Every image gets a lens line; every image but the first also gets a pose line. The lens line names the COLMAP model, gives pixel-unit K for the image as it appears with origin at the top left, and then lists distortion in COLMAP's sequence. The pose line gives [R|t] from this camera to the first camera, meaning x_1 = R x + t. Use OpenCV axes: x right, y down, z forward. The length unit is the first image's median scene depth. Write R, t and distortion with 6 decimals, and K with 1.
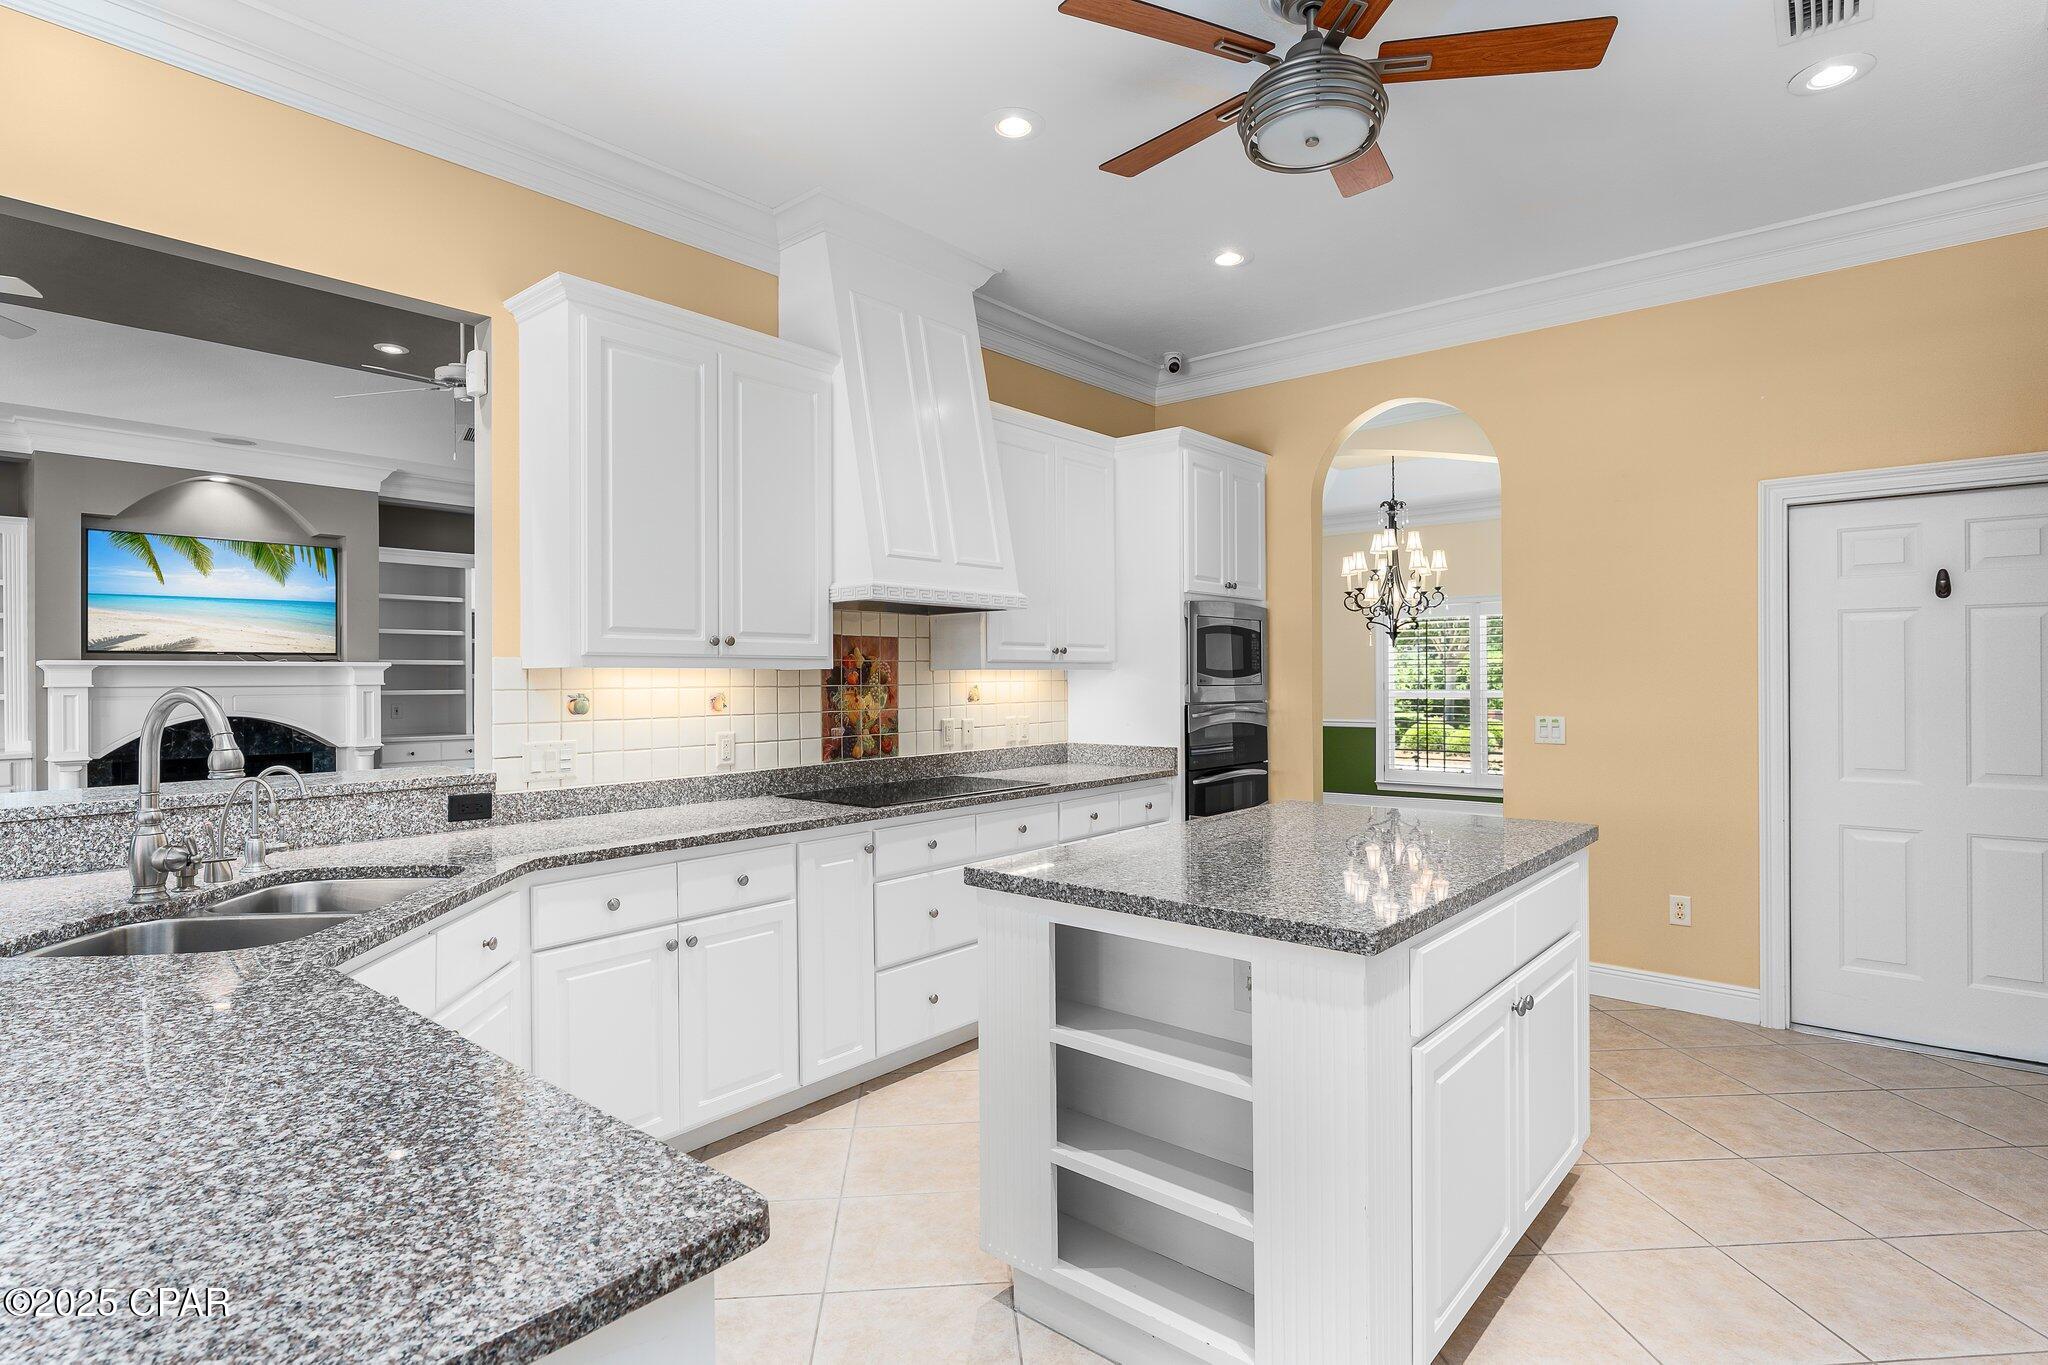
lens RADIAL K [[1028.8, 0, 1024.0], [0, 1028.8, 682.5], [0, 0, 1]] dist [0.001055, -0.000189]
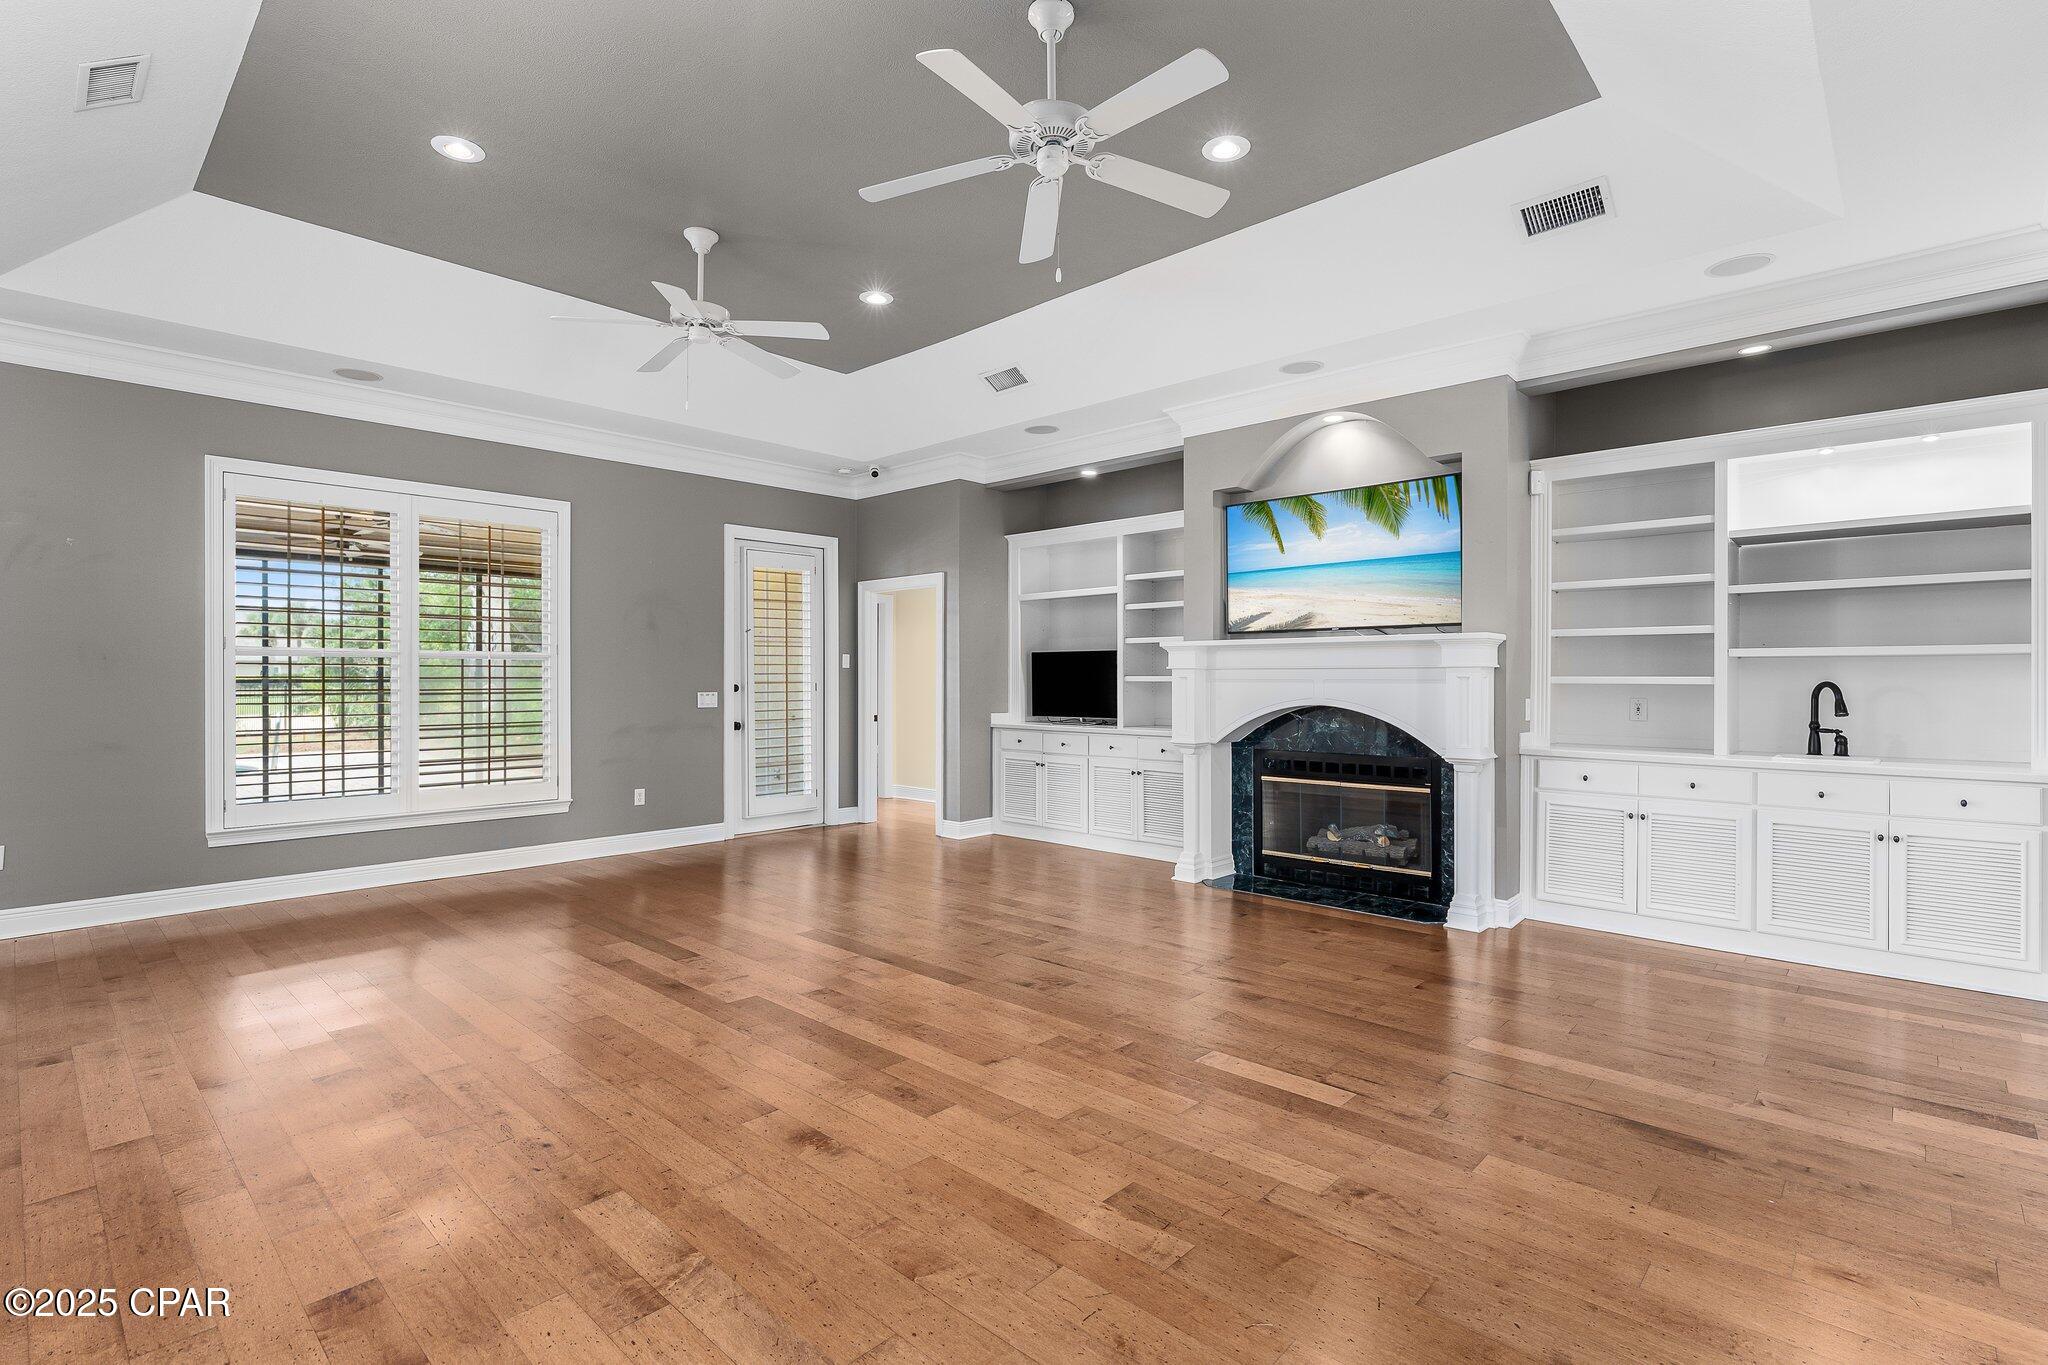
lens RADIAL K [[949.1, 0, 1024.7], [0, 949.1, 674.5], [0, 0, 1]] dist [0.012344, -0.016356]
pose [[-0.035260, 0.004190, -0.999369, -0.006290], [-0.002843, 0.999987, 0.004293, 0.005605], [0.999374, 0.002993, -0.035248, 0.830763]]
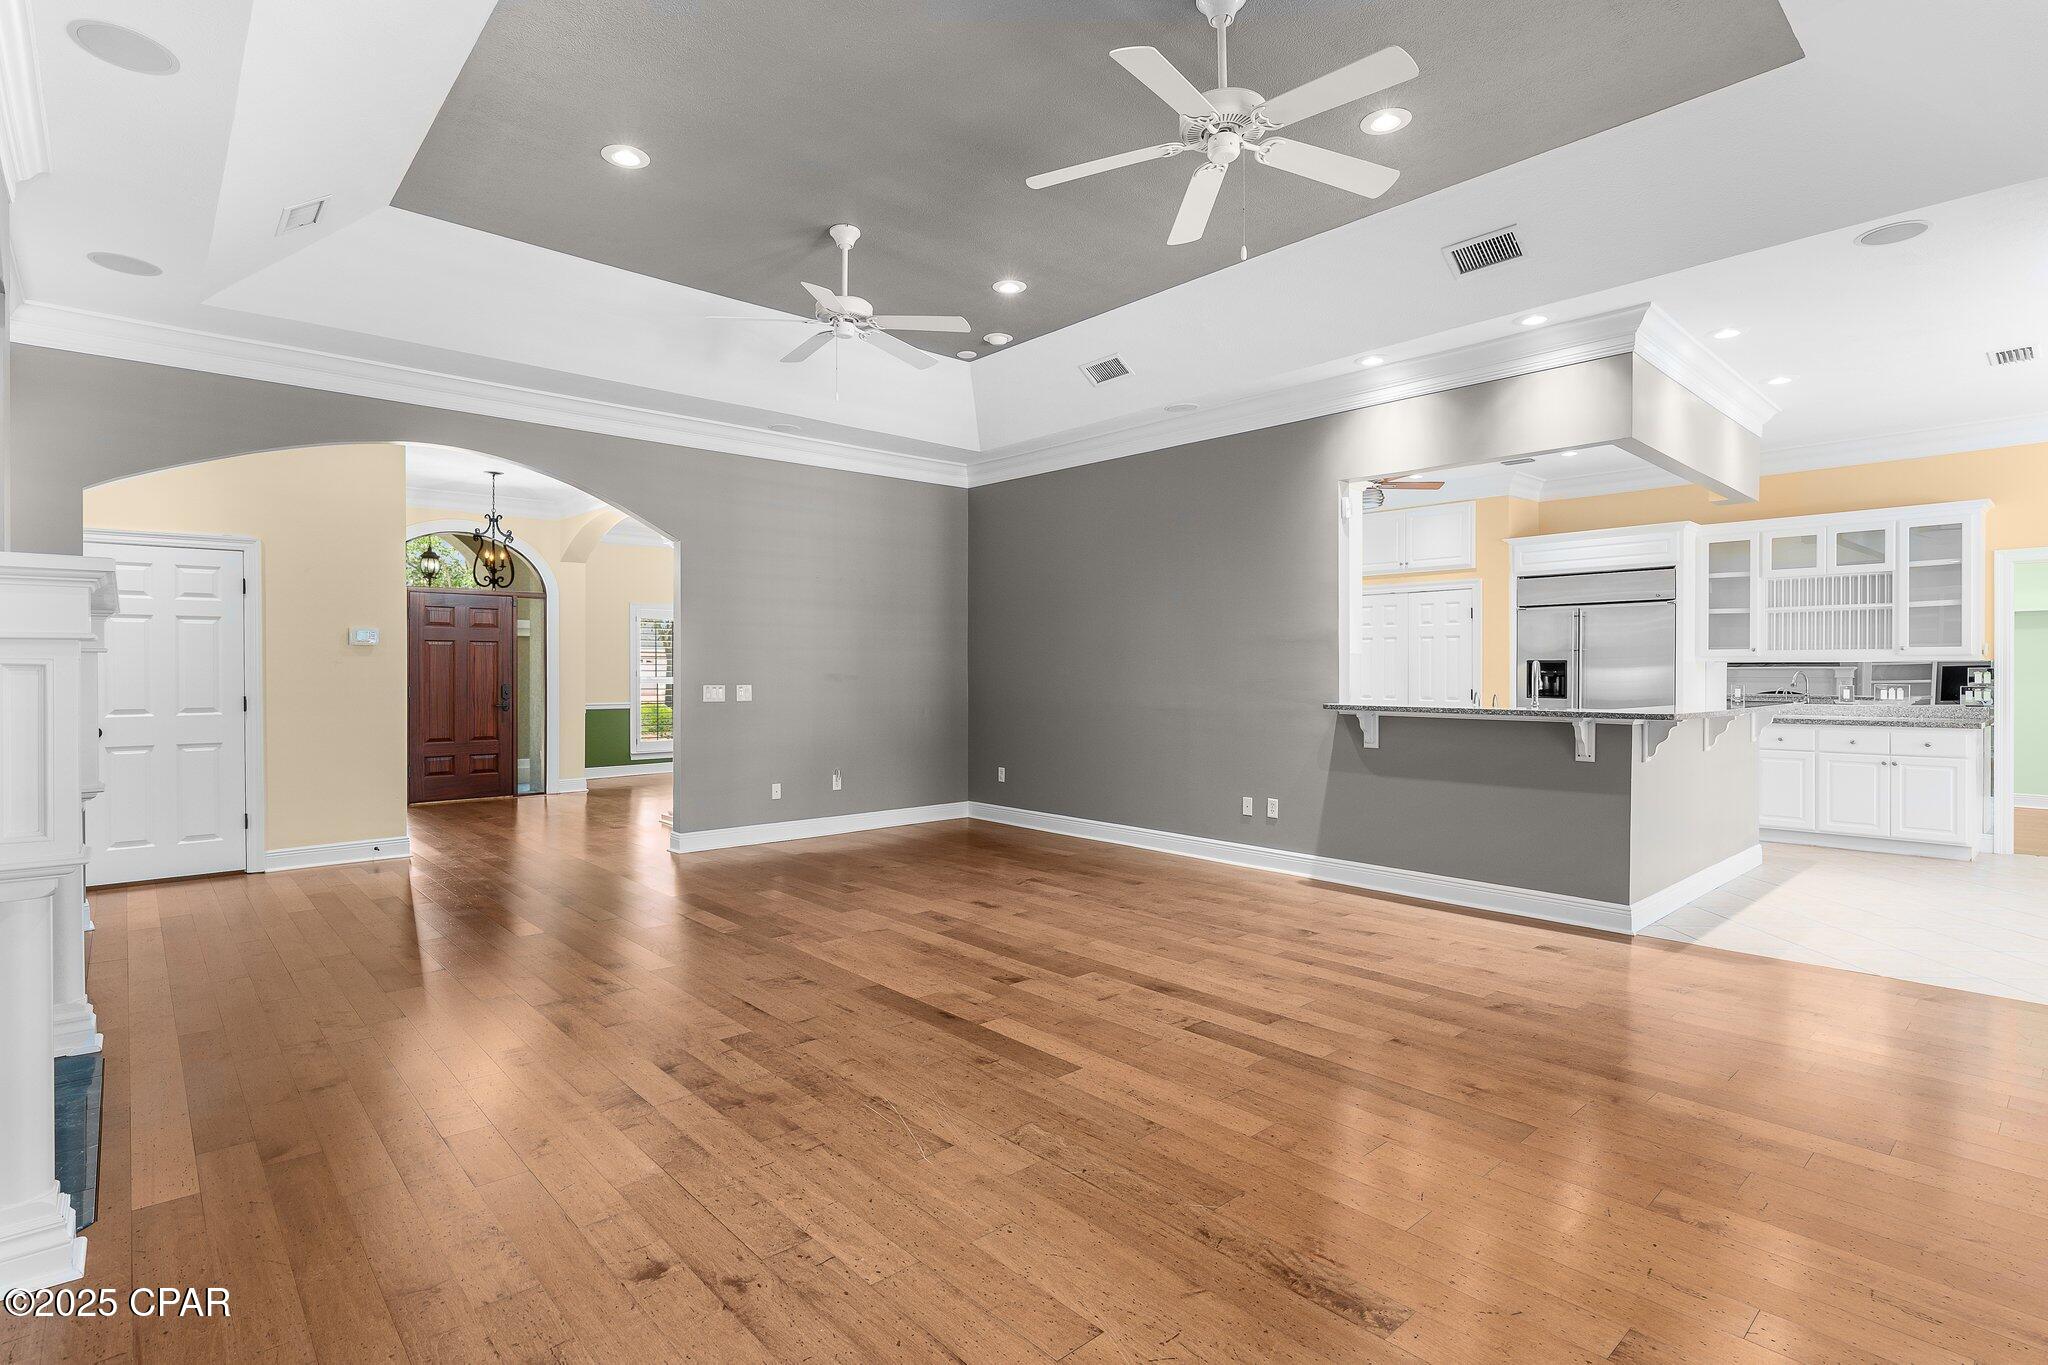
lens RADIAL K [[999.1, 0, 1014.7], [0, 999.1, 674.1], [0, 0, 1]] dist [0.000805, 0.000494]
pose [[0.130743, 0.003093, 0.991411, -1.155219], [0.000667, 0.999995, -0.003208, 0.013758], [-0.991416, 0.001081, 0.130740, 0.611842]]
